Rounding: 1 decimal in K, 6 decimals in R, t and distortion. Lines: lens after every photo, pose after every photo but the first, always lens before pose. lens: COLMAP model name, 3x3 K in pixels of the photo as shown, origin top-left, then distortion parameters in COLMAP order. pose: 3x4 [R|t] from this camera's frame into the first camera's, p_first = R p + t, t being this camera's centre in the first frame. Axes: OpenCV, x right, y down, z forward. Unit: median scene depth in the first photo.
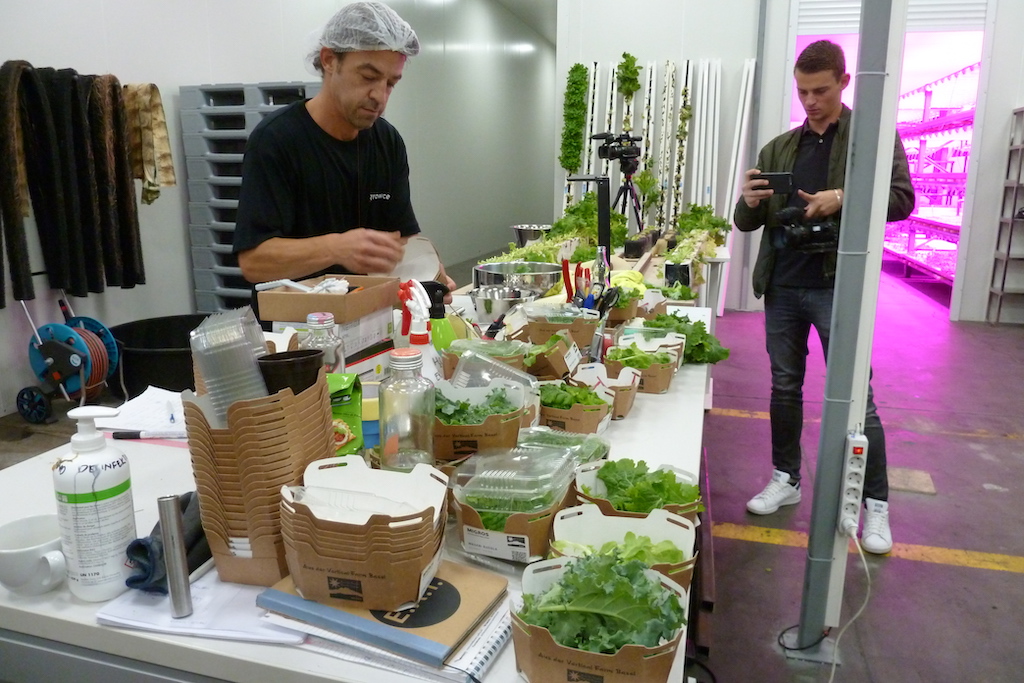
lens RADIAL K [[763.4, 0, 512.0], [0, 763.4, 341.5], [0, 0, 1]] dist [-0.003064, -0.005018]
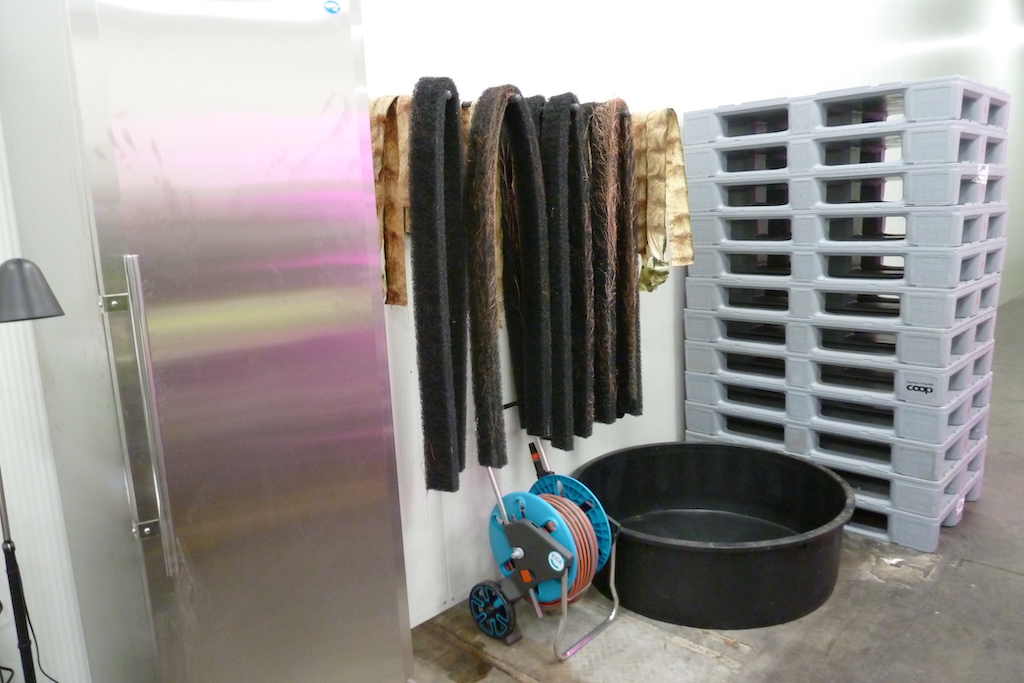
lens RADIAL K [[743.1, 0, 512.0], [0, 743.1, 341.5], [0, 0, 1]] dist [-0.010106, -0.000859]
pose [[0.882944, 0.036871, -0.468028, -0.305356], [-0.051087, 0.998537, -0.017711, -0.130236], [0.466691, 0.039548, 0.883536, 0.412506]]
